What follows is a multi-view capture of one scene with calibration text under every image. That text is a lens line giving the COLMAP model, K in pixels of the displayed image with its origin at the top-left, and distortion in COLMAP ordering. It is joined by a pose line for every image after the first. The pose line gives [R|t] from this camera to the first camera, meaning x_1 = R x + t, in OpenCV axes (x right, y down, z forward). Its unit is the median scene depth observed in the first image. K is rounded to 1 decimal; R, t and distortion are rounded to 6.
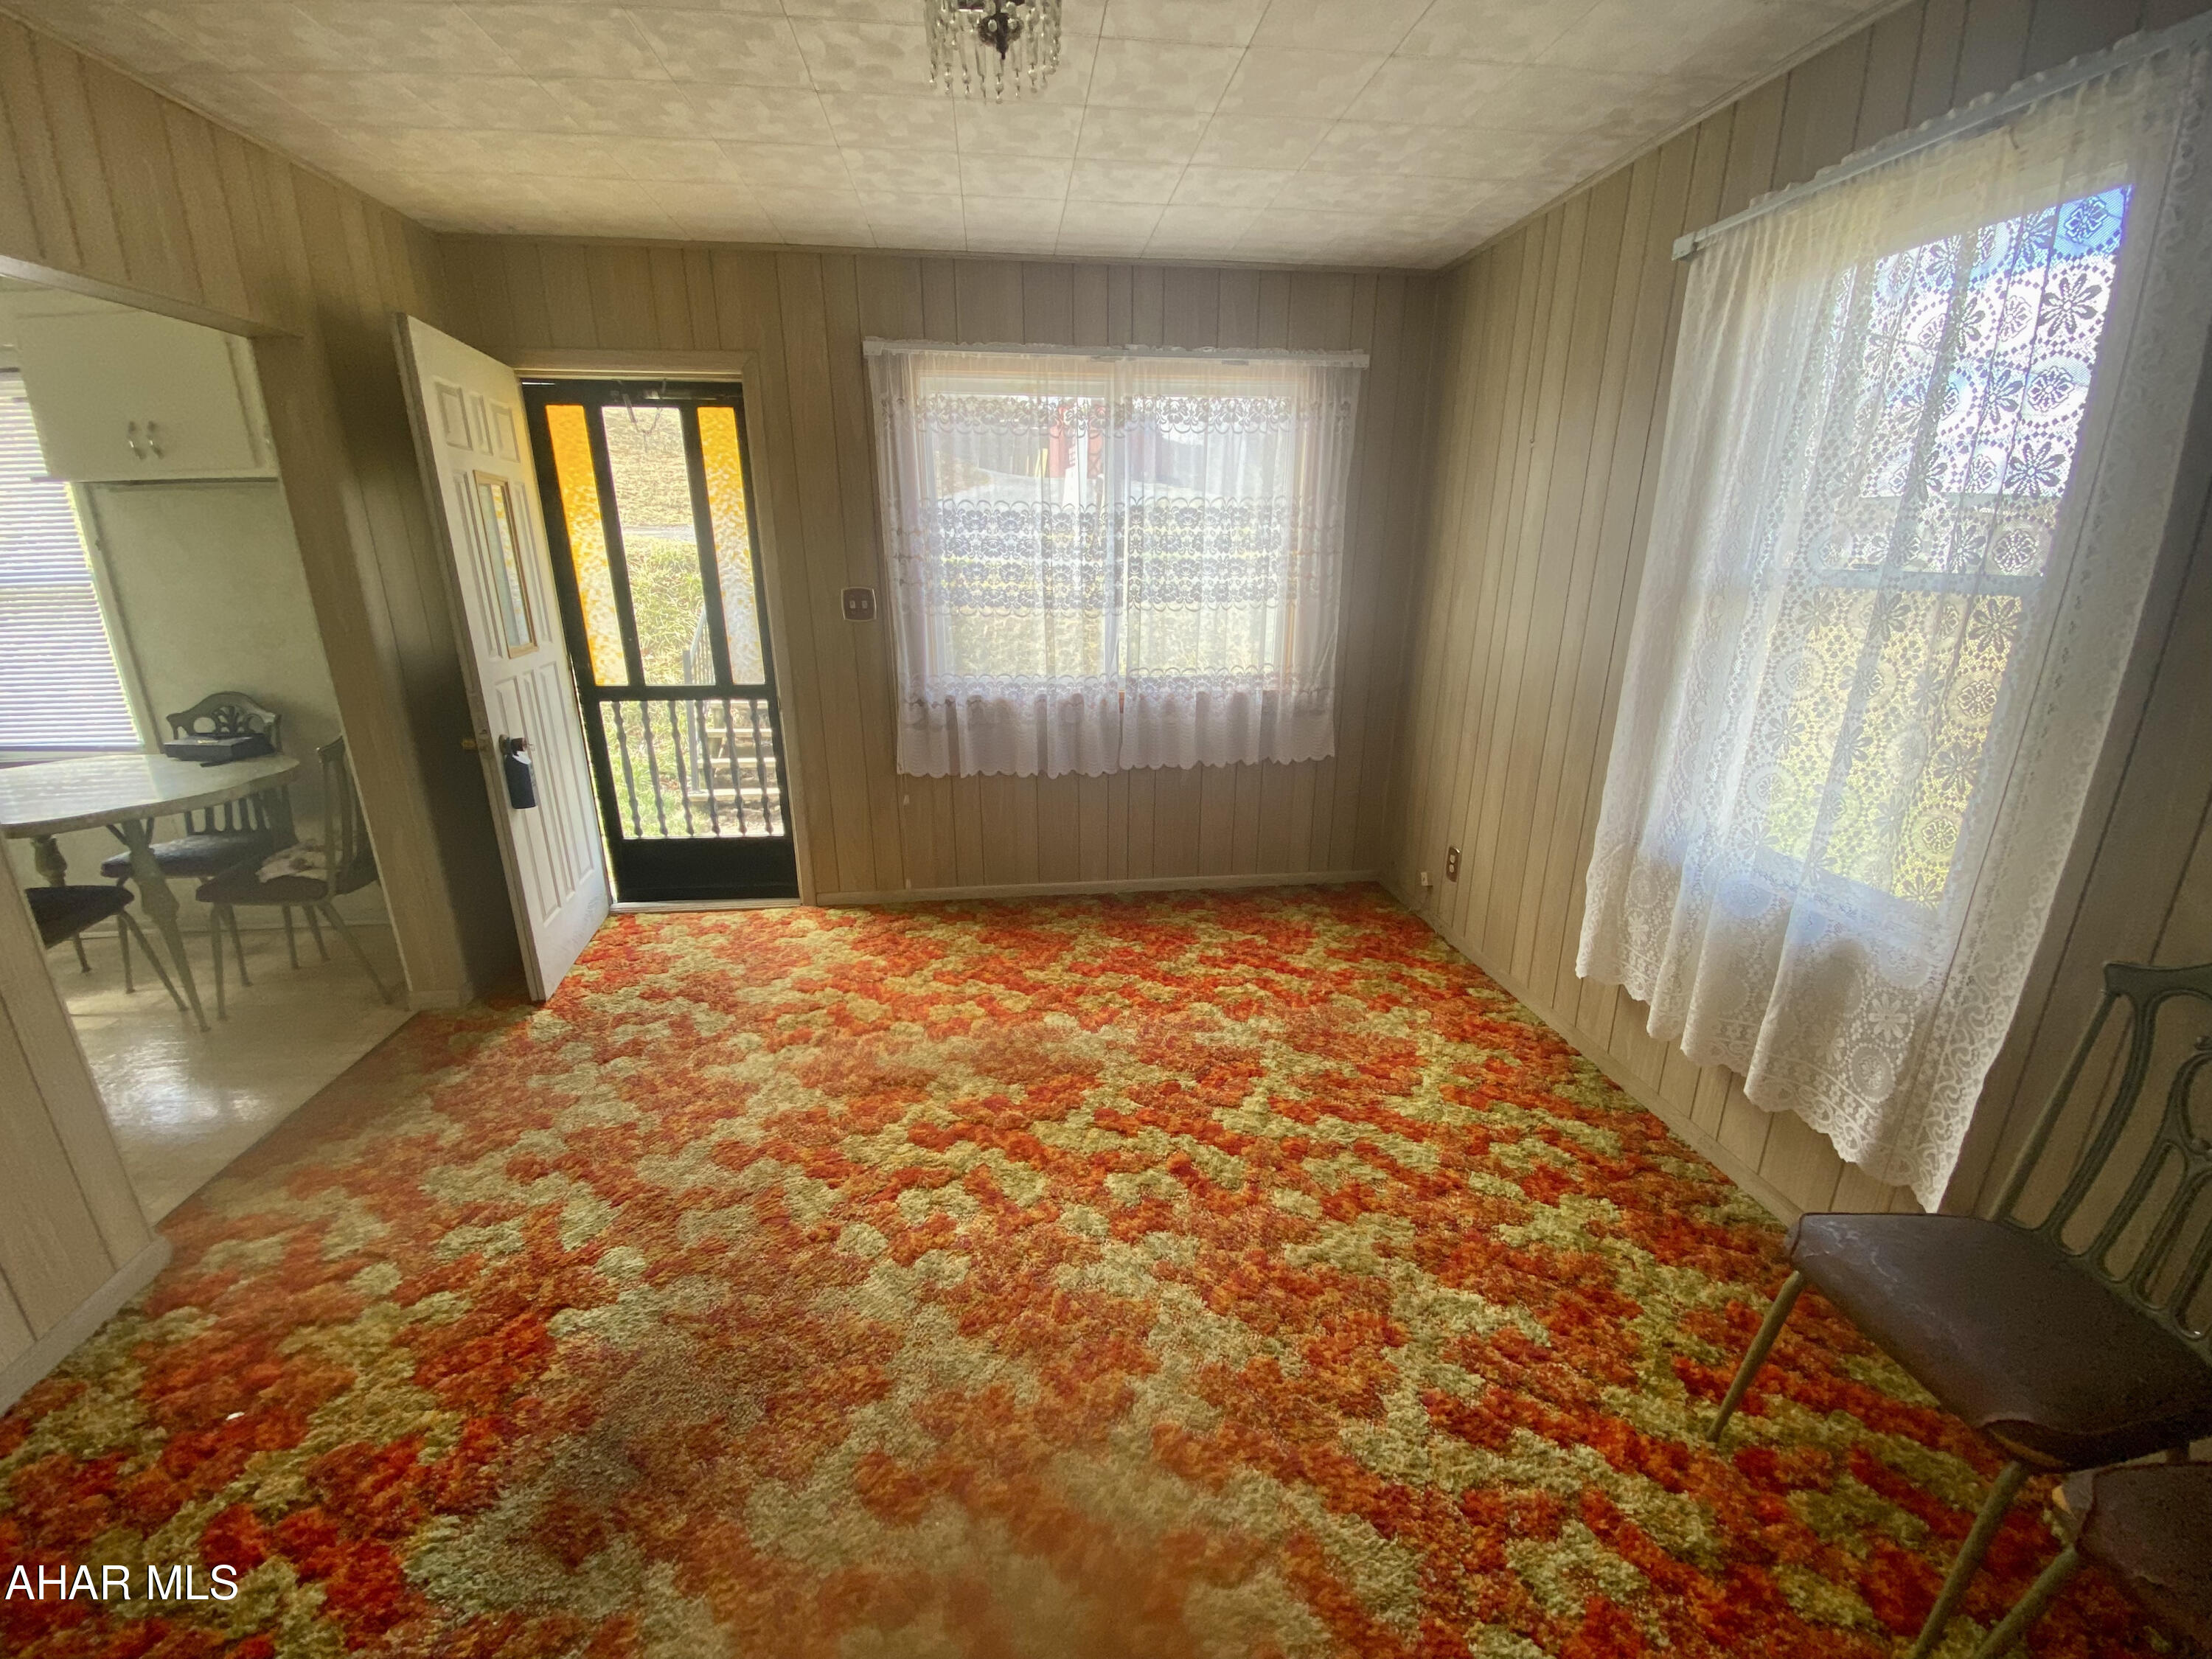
lens RADIAL K [[892.2, 0, 1107.6], [0, 892.2, 824.7], [0, 0, 1]] dist [-0.003173, -0.000260]
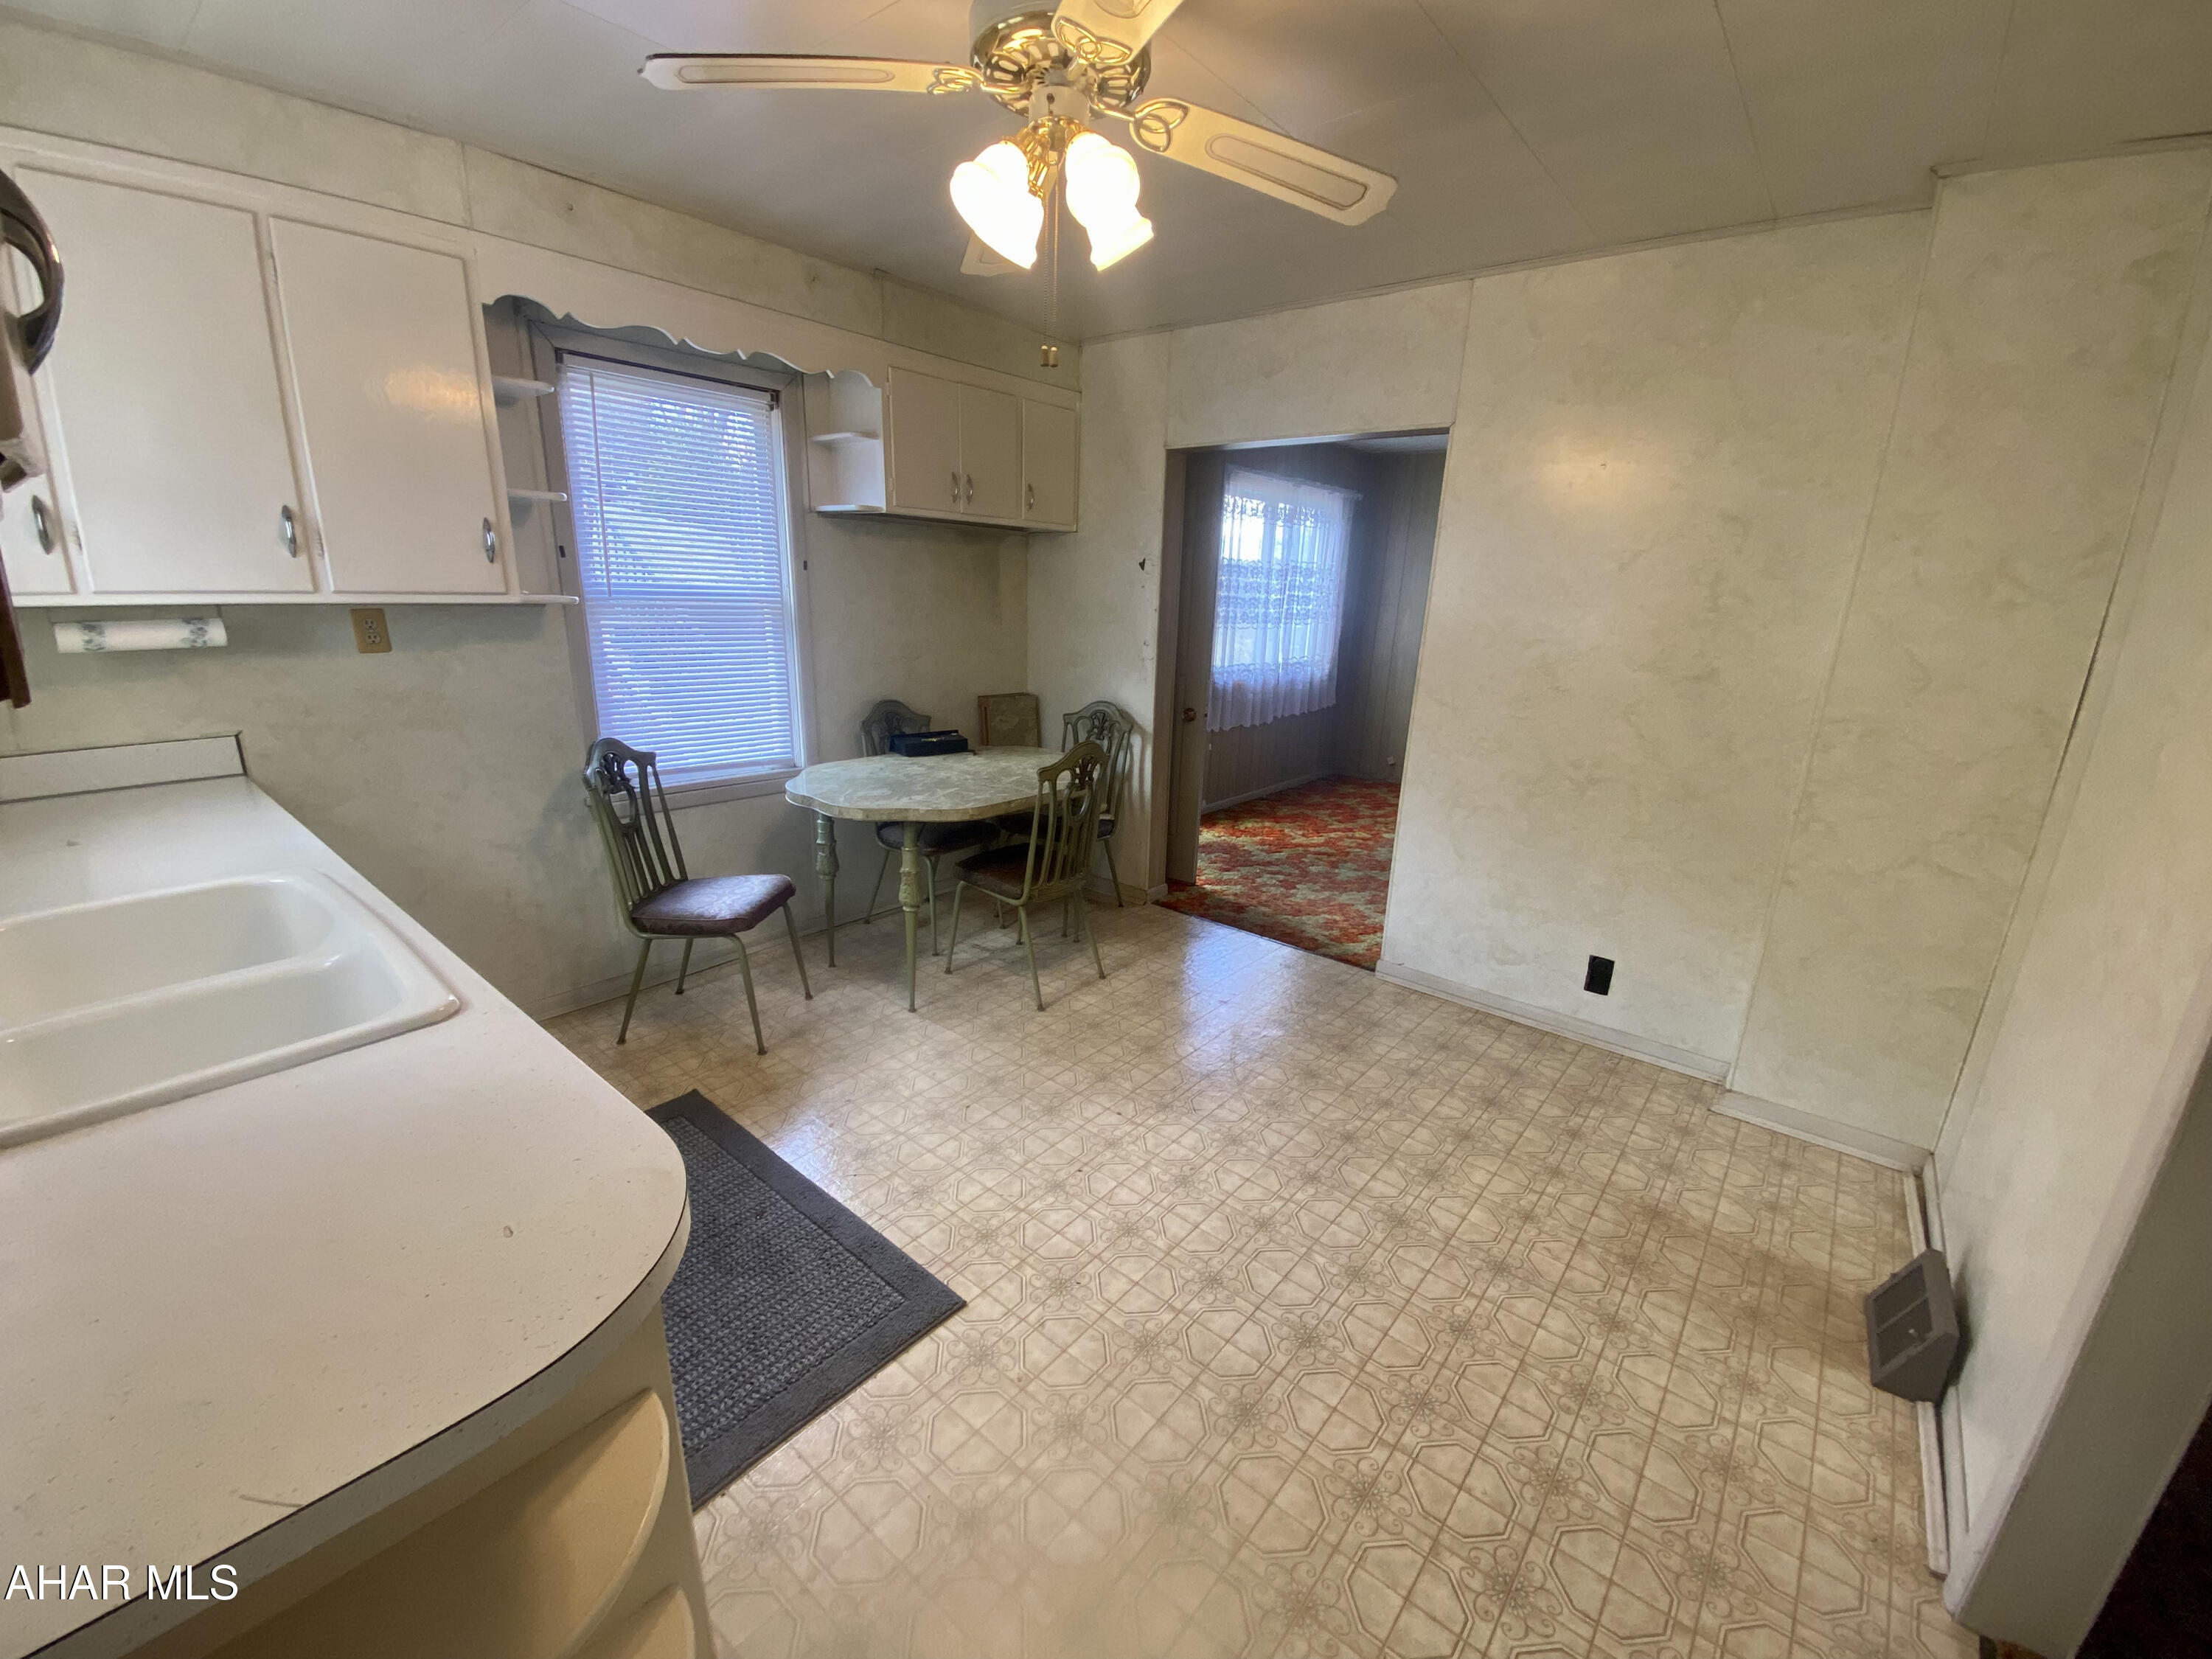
lens RADIAL K [[892.2, 0, 1108.7], [0, 892.2, 827.4], [0, 0, 1]] dist [-0.003173, -0.000260]
pose [[0.726341, -0.155634, 0.669483, -1.561762], [0.169313, 0.984526, 0.045179, 0.011436], [-0.666155, 0.080537, 0.741452, -0.024698]]
